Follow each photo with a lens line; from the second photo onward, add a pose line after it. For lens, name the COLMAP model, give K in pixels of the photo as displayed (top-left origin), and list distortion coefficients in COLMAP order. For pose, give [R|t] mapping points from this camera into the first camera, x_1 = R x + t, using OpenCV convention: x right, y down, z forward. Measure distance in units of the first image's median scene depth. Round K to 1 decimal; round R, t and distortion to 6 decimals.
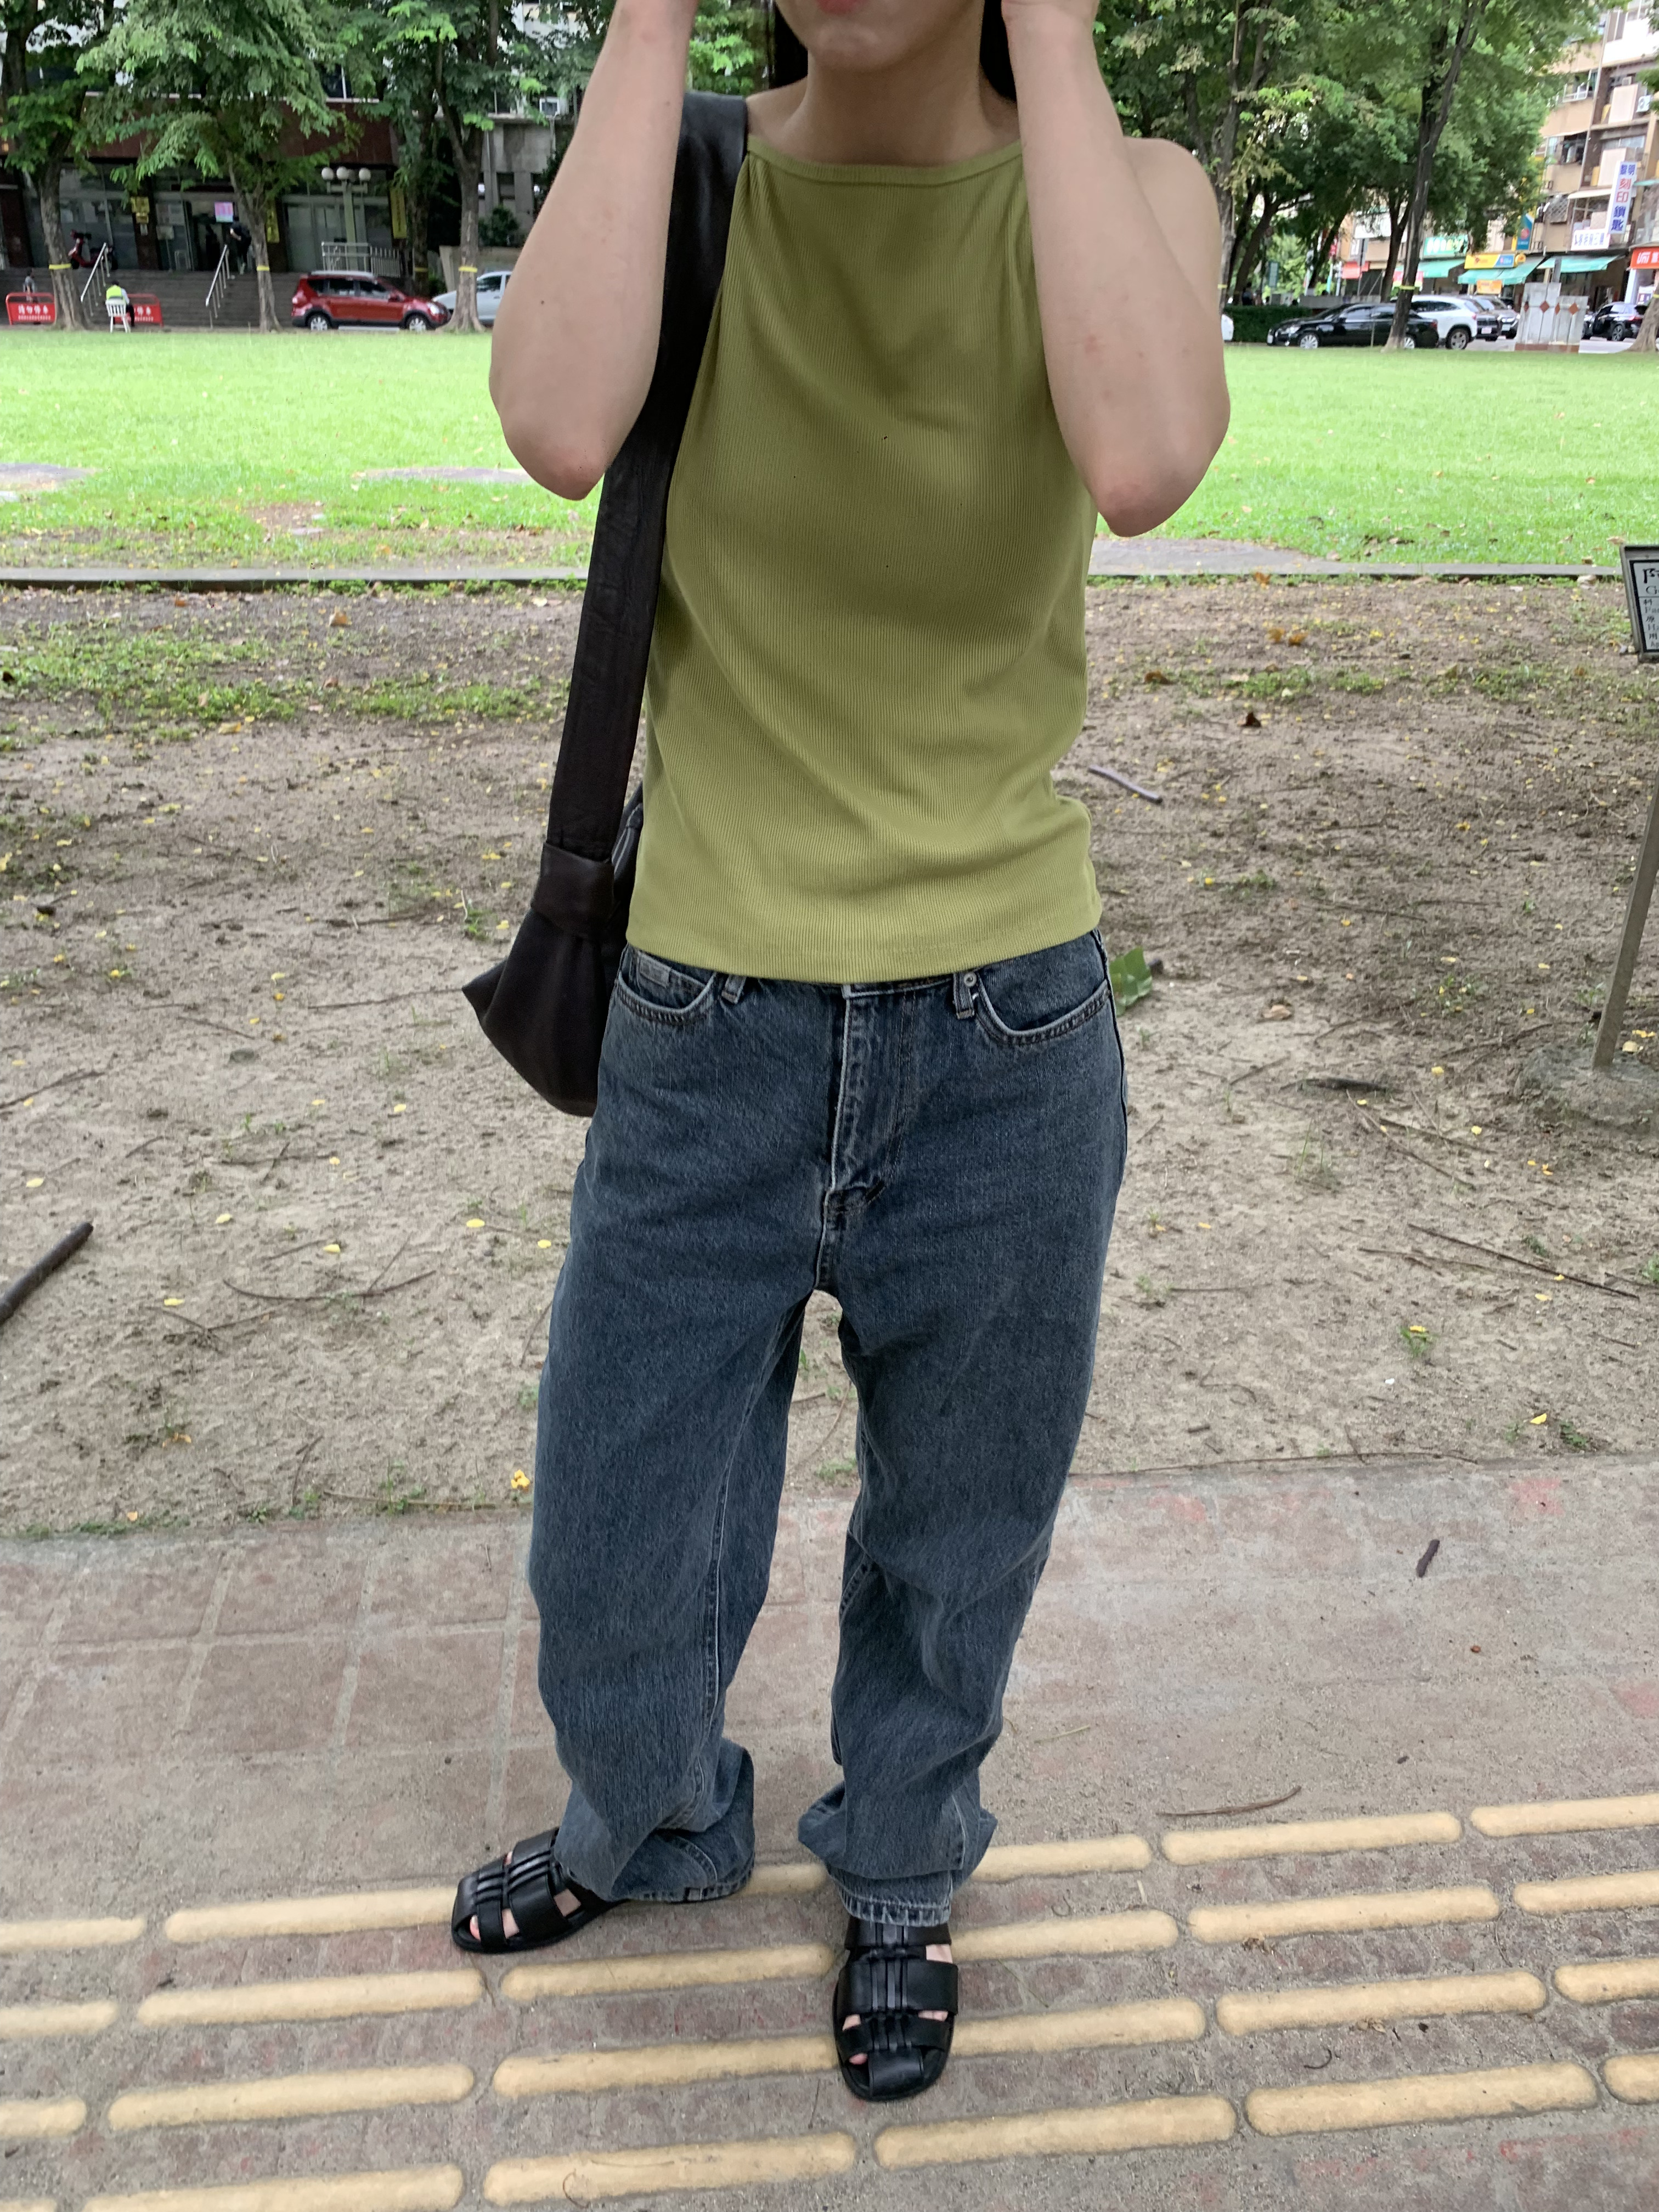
lens RADIAL K [[1728.3, 0, 875.2], [0, 1728.3, 1121.3], [0, 0, 1]] dist [-0.002780, -0.007158]
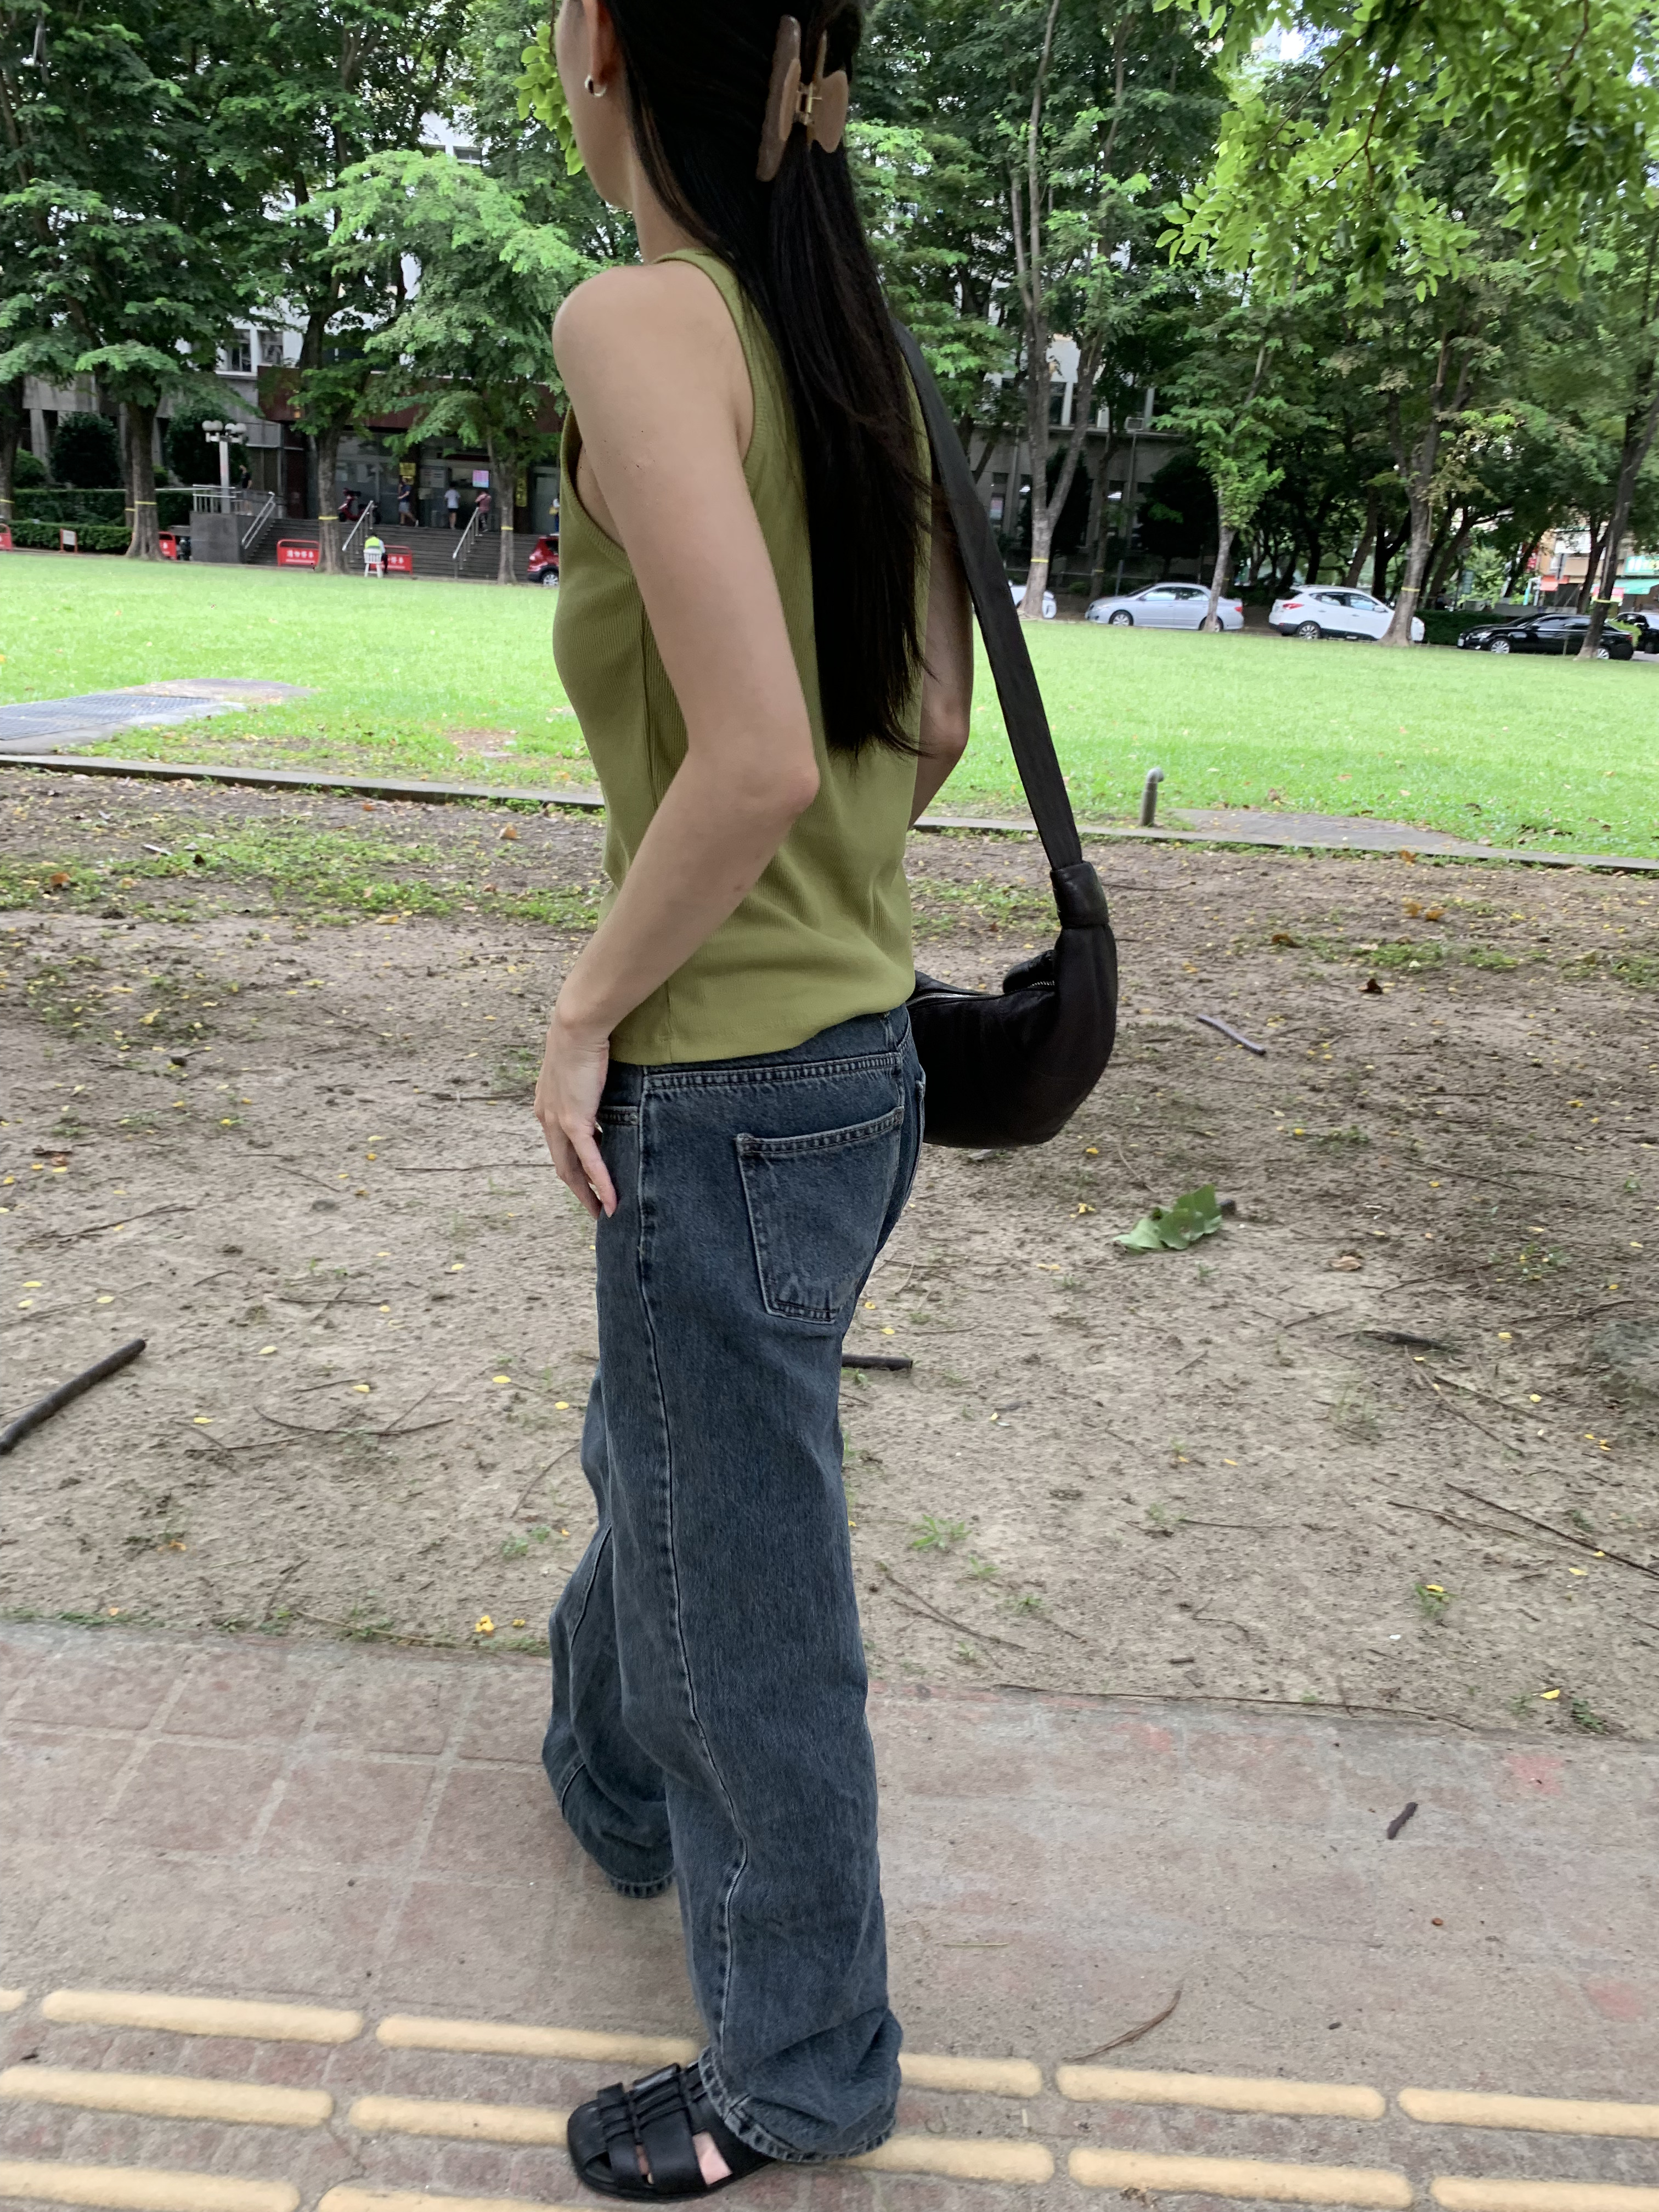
lens RADIAL K [[1728.3, 0, 824.8], [0, 1728.3, 1150.6], [0, 0, 1]] dist [-0.002780, -0.007158]
pose [[0.989262, 0.088631, -0.116212, 0.051648], [-0.102522, 0.987517, -0.119581, 0.022268], [0.104163, 0.130211, 0.986000, -0.004588]]
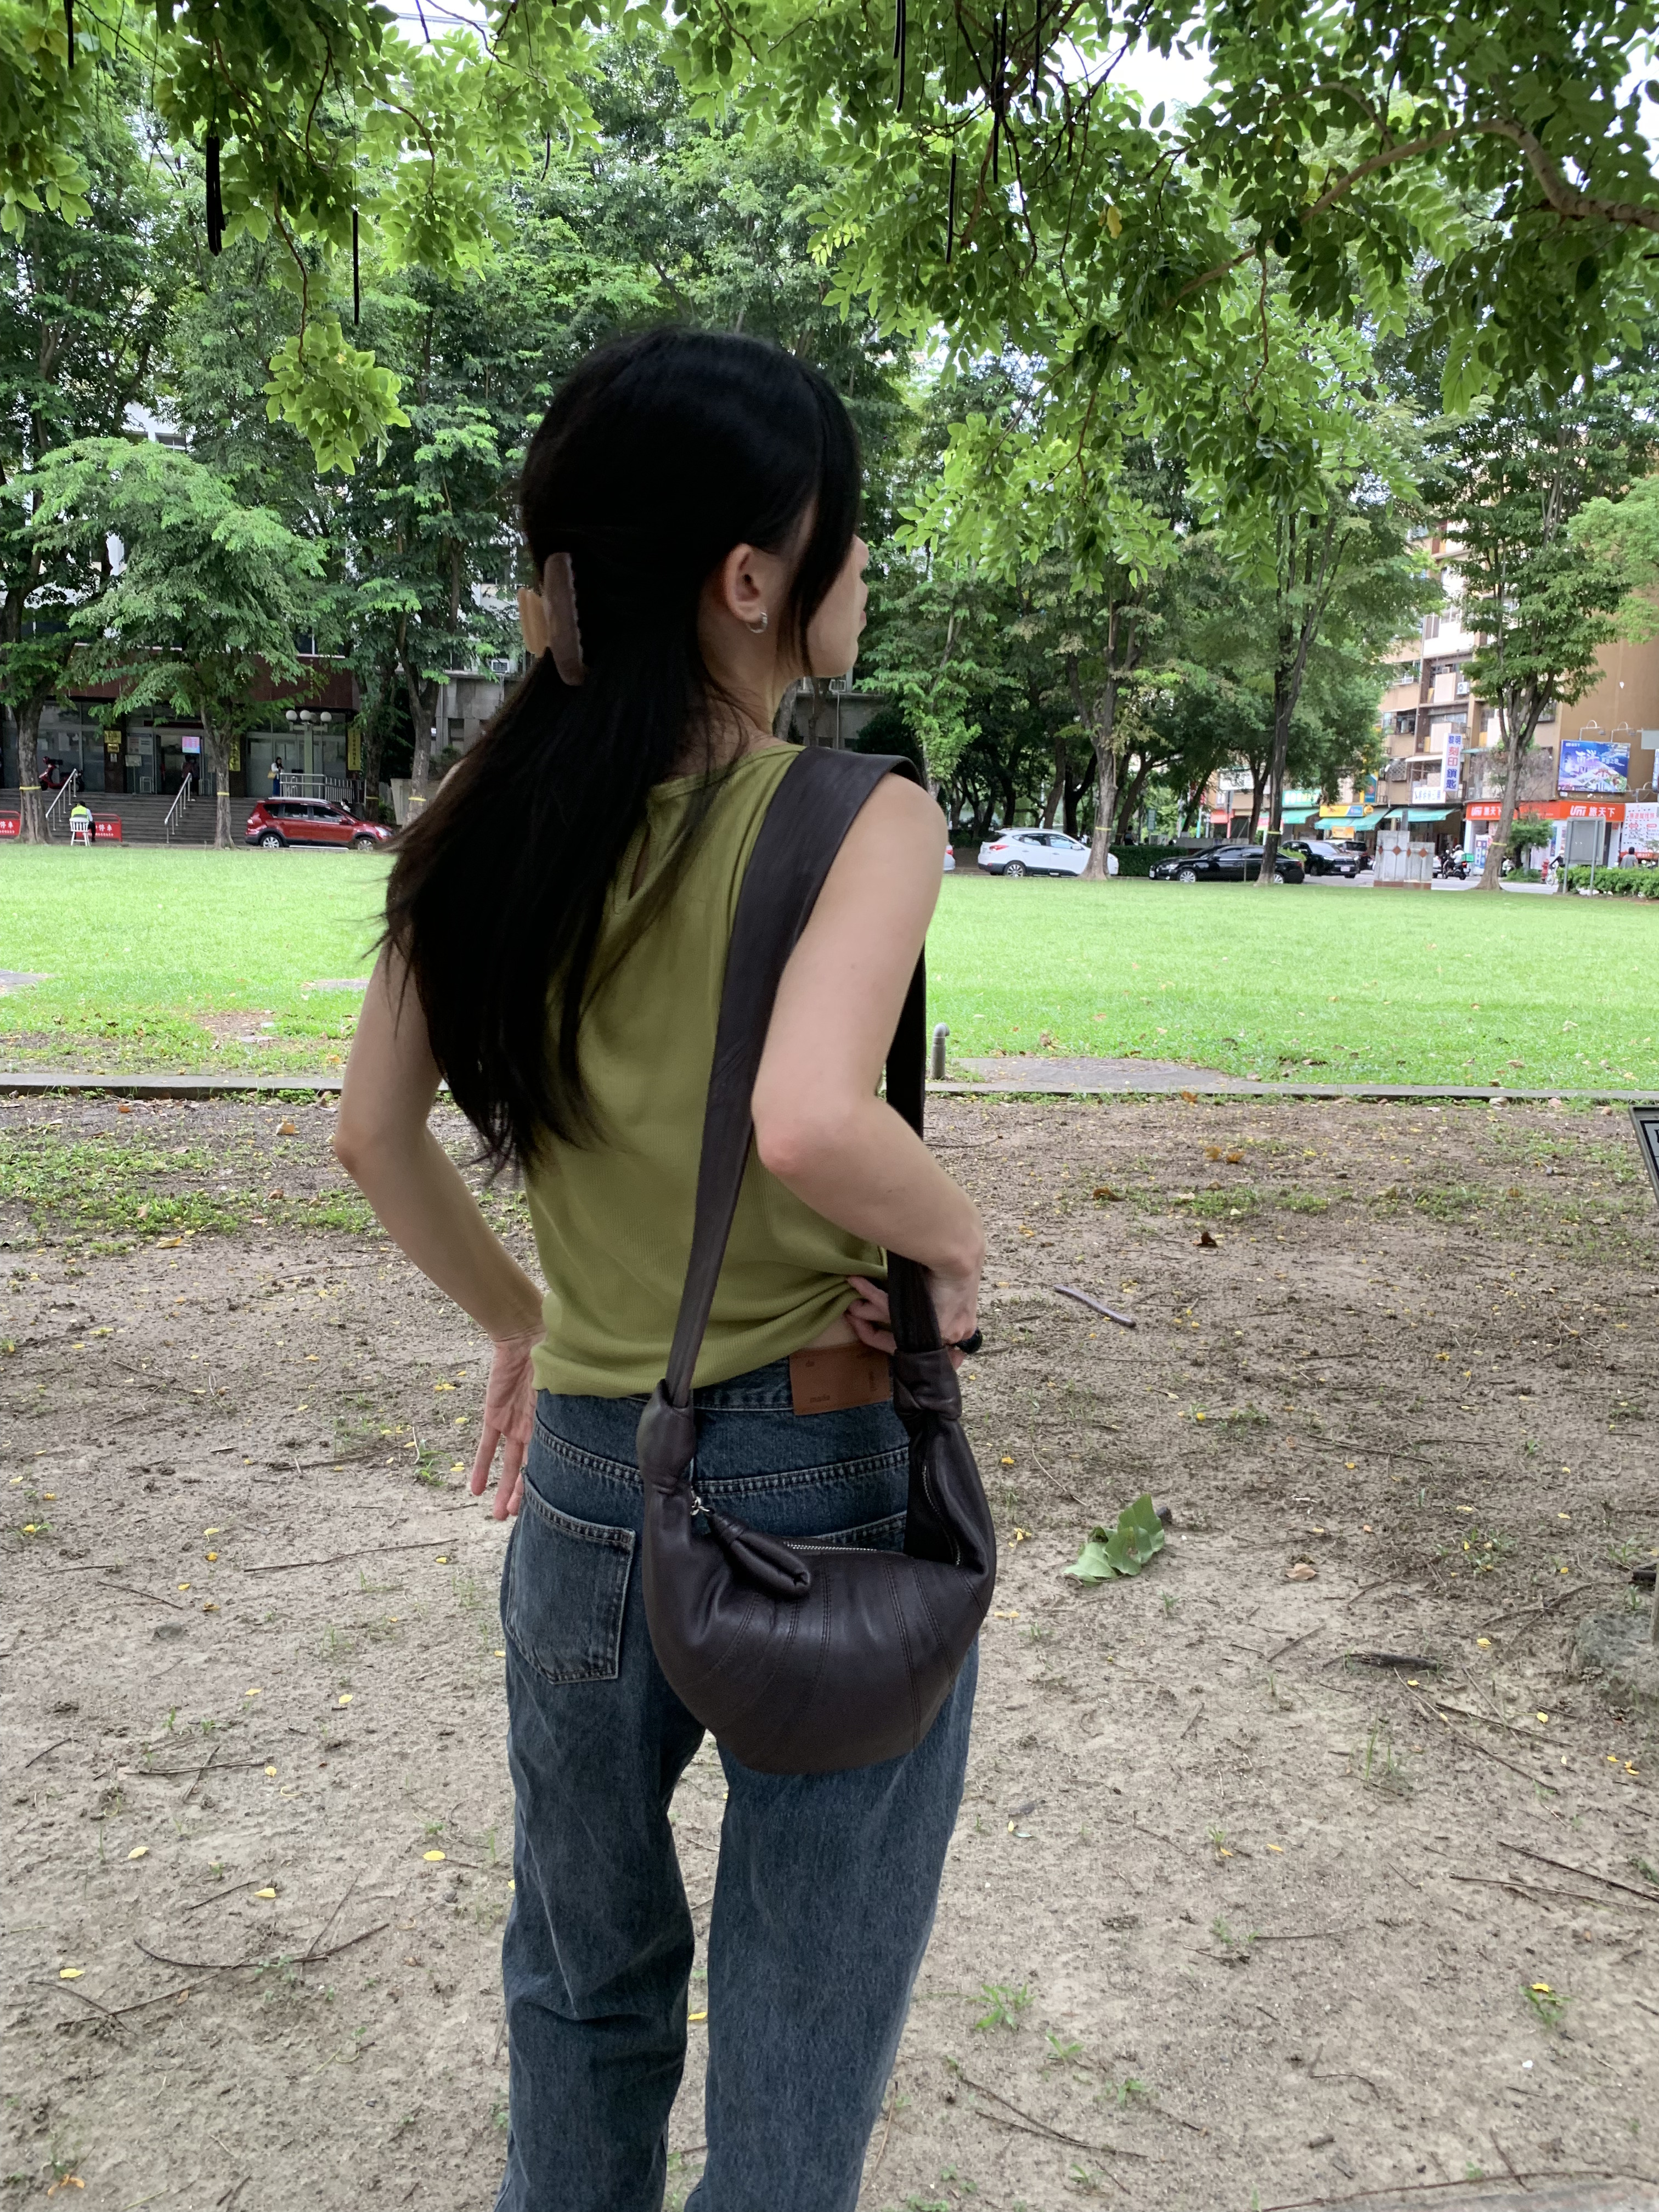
lens RADIAL K [[1728.3, 0, 876.6], [0, 1728.3, 1104.3], [0, 0, 1]] dist [-0.002780, -0.007158]
pose [[0.998476, 0.012528, 0.053747, -0.051387], [0.003216, 0.959029, -0.283290, -0.044160], [-0.055094, 0.283031, 0.957527, 0.049897]]
